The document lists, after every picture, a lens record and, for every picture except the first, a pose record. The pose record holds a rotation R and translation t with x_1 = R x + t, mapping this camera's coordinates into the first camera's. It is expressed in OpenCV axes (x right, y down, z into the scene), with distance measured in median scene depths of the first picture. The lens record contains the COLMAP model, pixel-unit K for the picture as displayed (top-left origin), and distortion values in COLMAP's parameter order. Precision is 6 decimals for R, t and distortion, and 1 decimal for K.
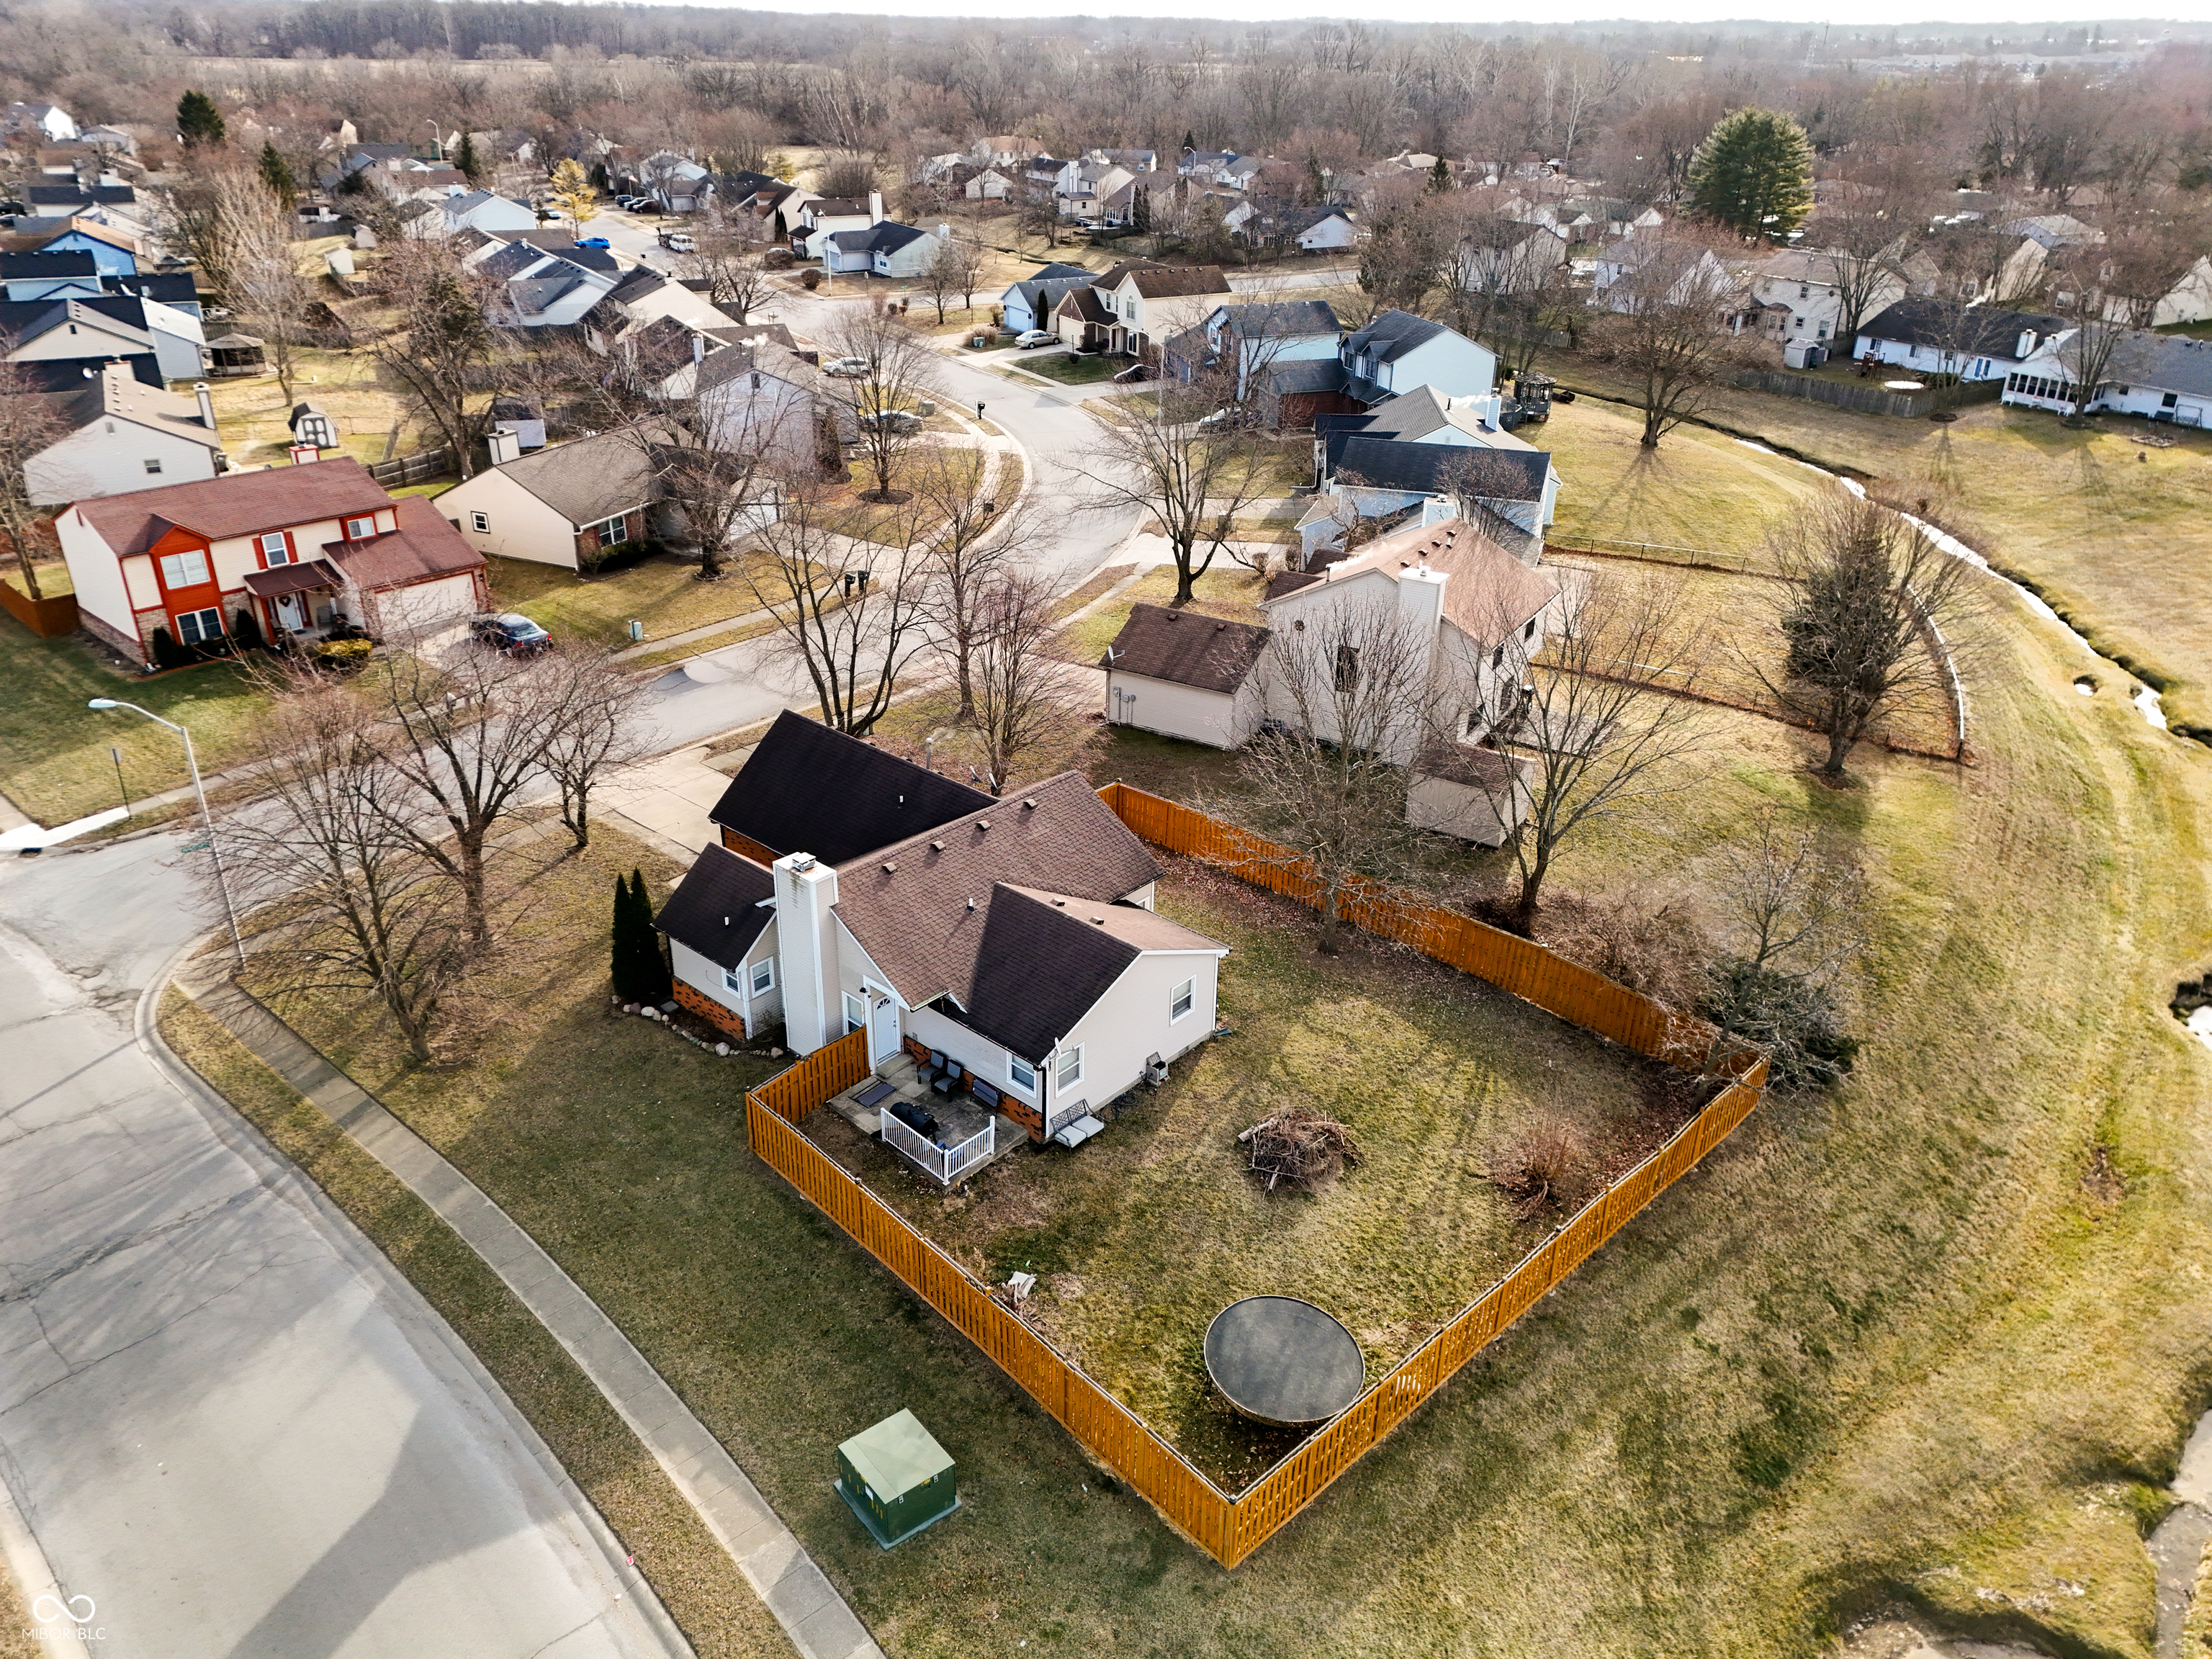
lens RADIAL K [[1629.3, 0, 1106.0], [0, 1629.3, 829.5], [0, 0, 1]] dist [0.120493, -0.100953]
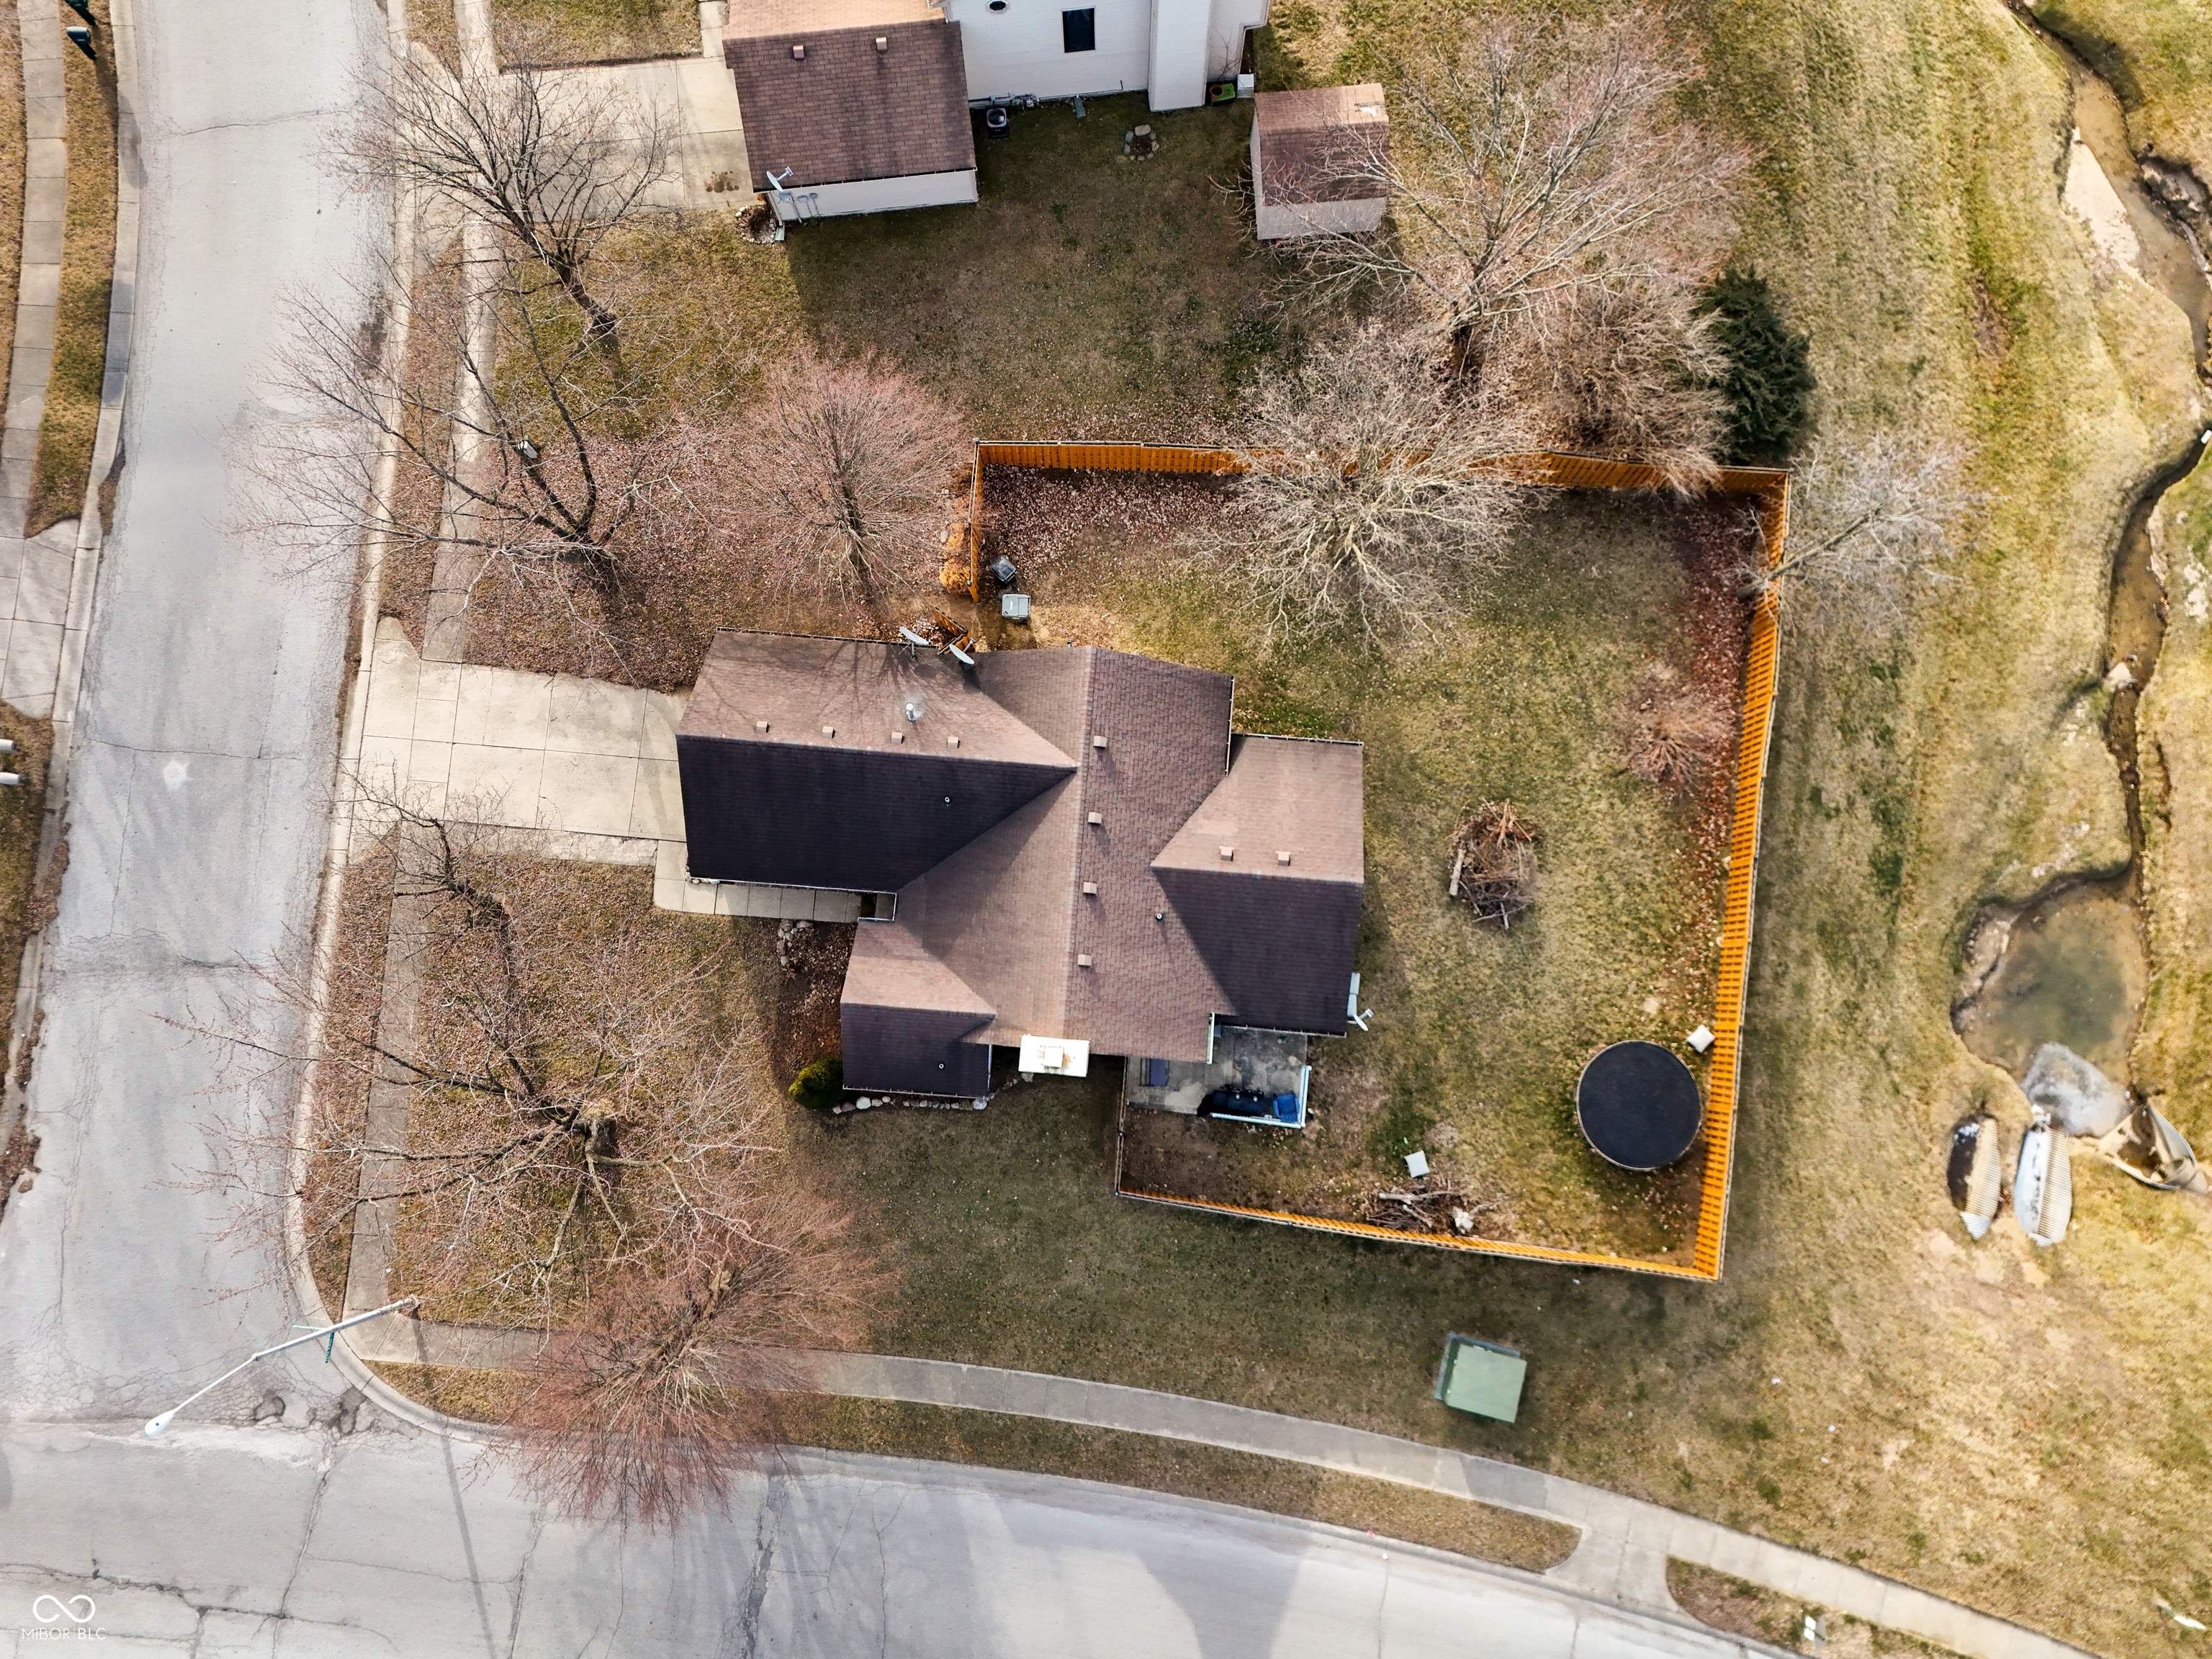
lens RADIAL K [[1696.6, 0, 1106.0], [0, 1696.6, 829.5], [0, 0, 1]] dist [0.044633, -0.008955]
pose [[0.794521, -0.604607, 0.056452, -0.137118], [0.281583, 0.449200, 0.847898, -0.840283], [-0.538003, -0.657777, 0.527146, 0.558398]]
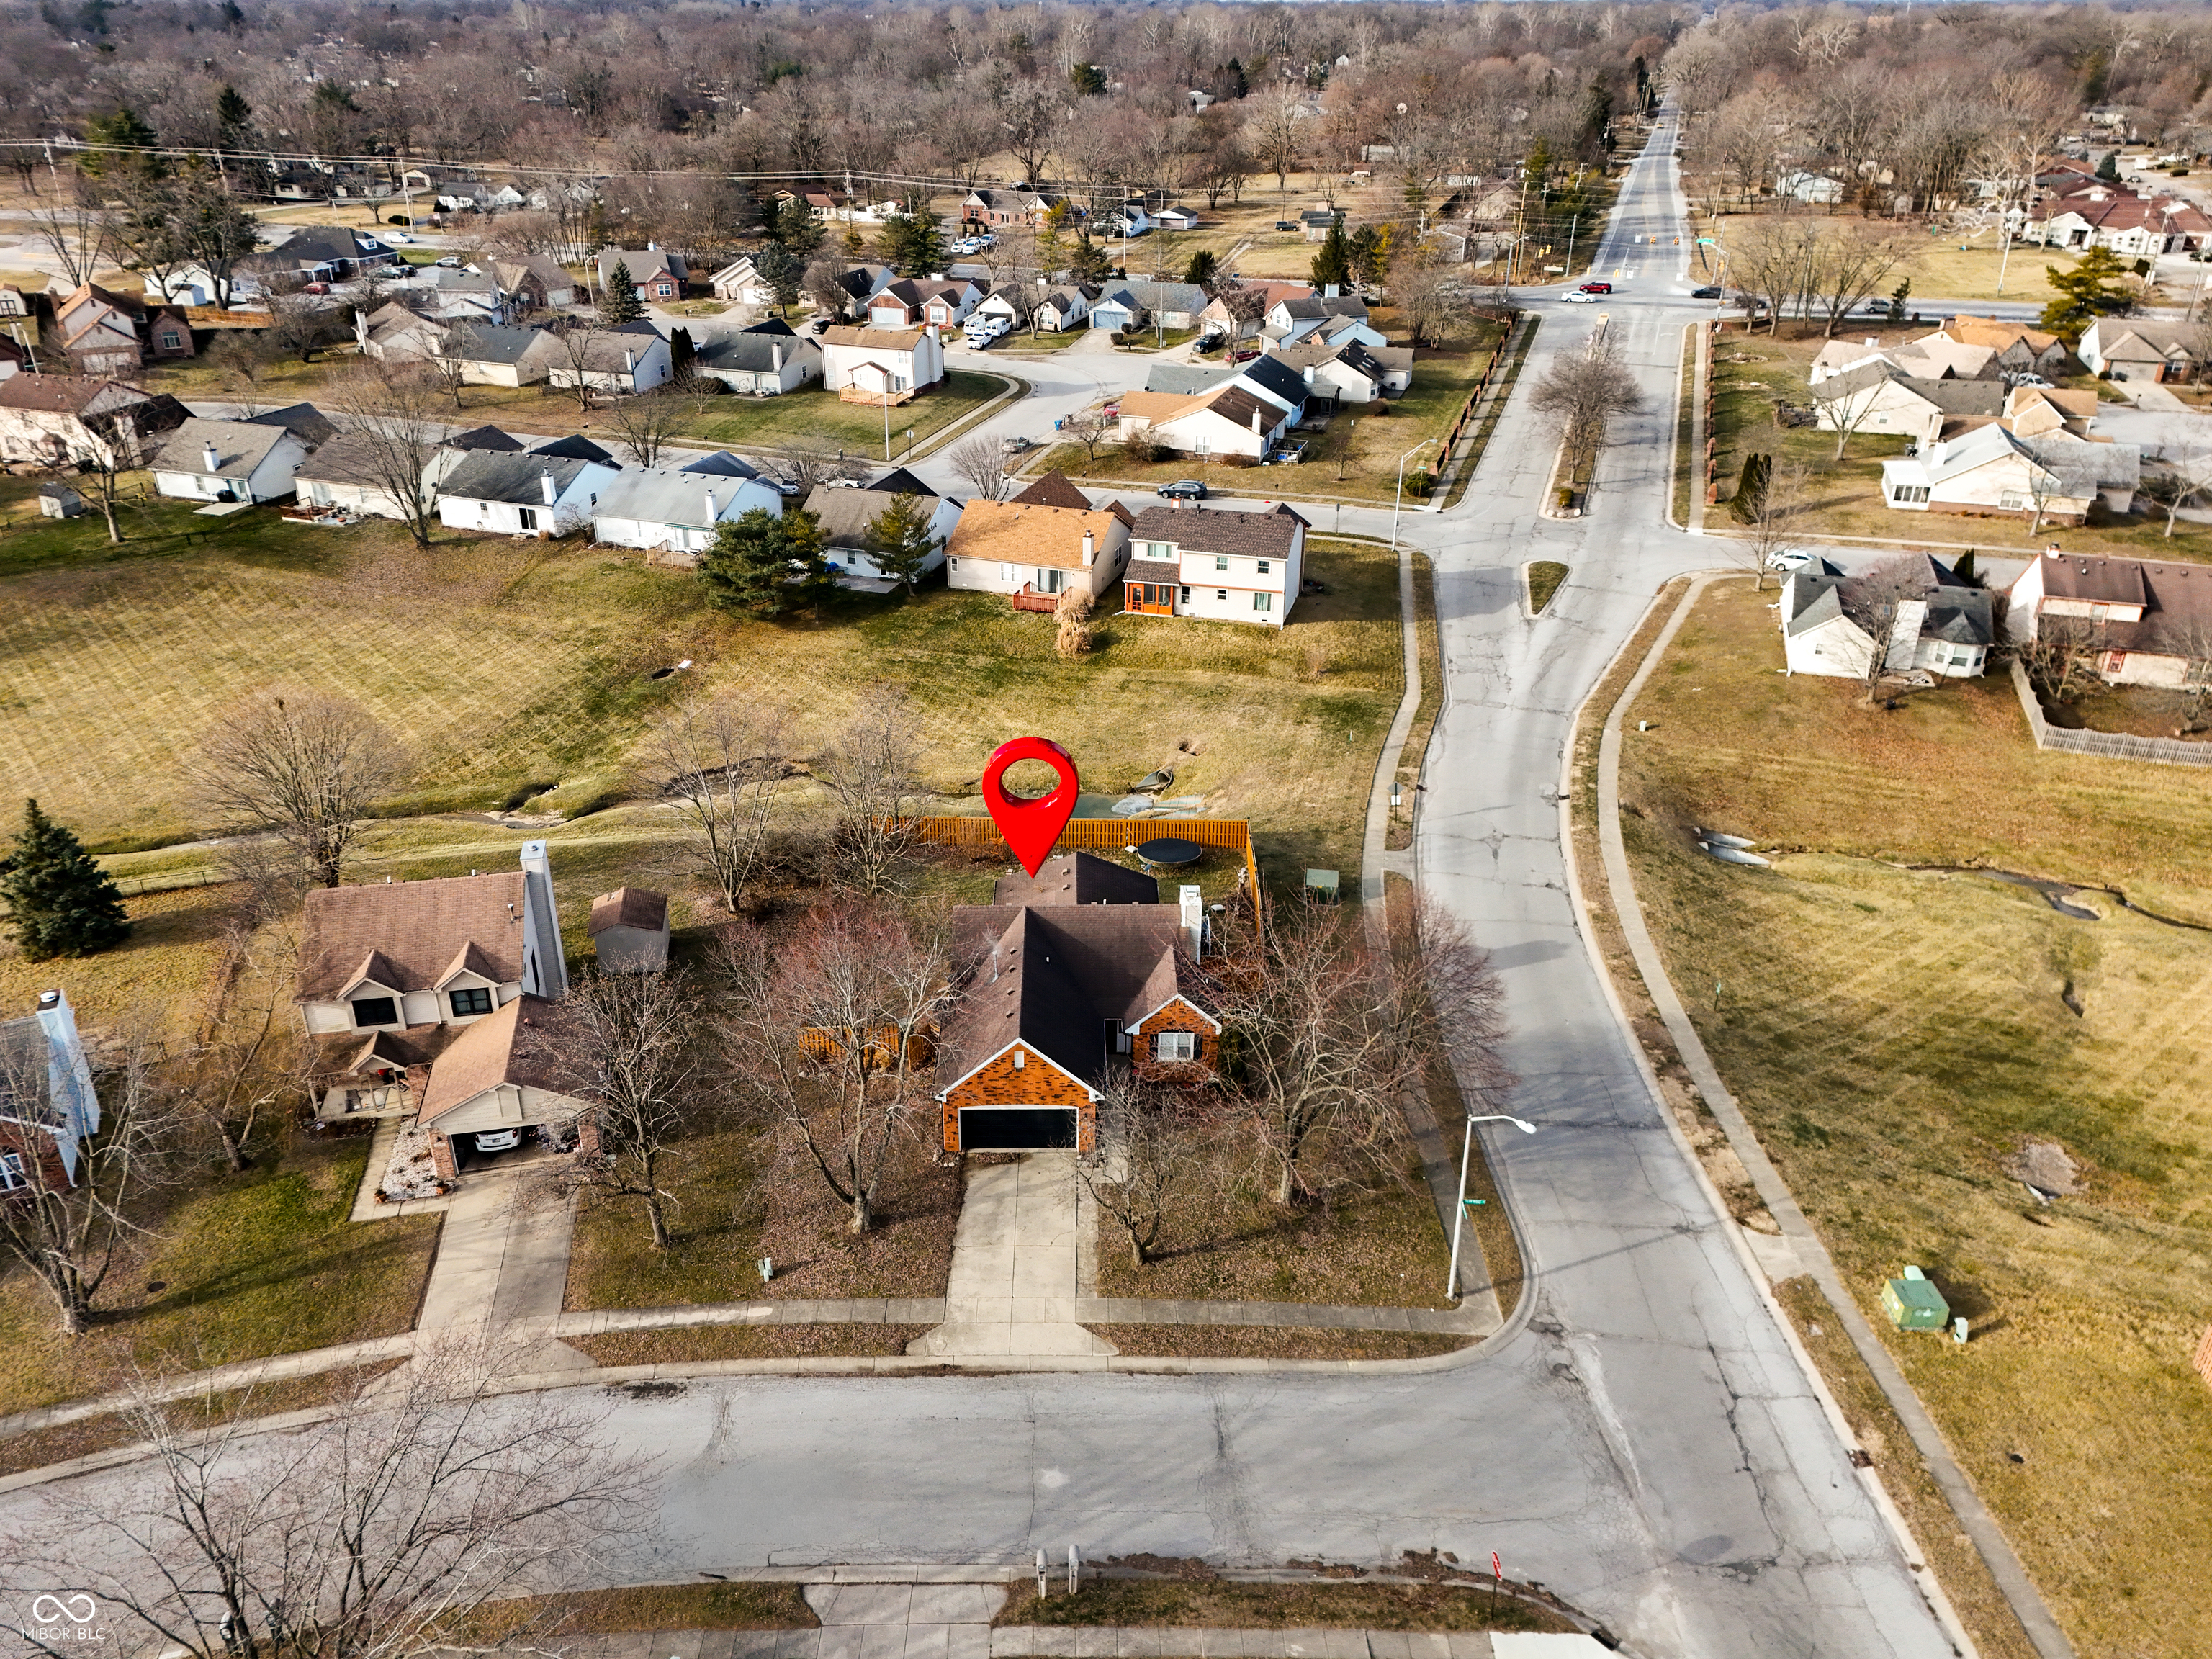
lens RADIAL K [[1598.2, 0, 1092.0], [0, 1598.2, 839.4], [0, 0, 1]] dist [0.087499, -0.088941]
pose [[-0.679552, -0.352148, 0.643584, -1.138784], [0.311936, 0.655316, 0.687937, -1.155046], [-0.664007, 0.668246, -0.335473, 1.572307]]
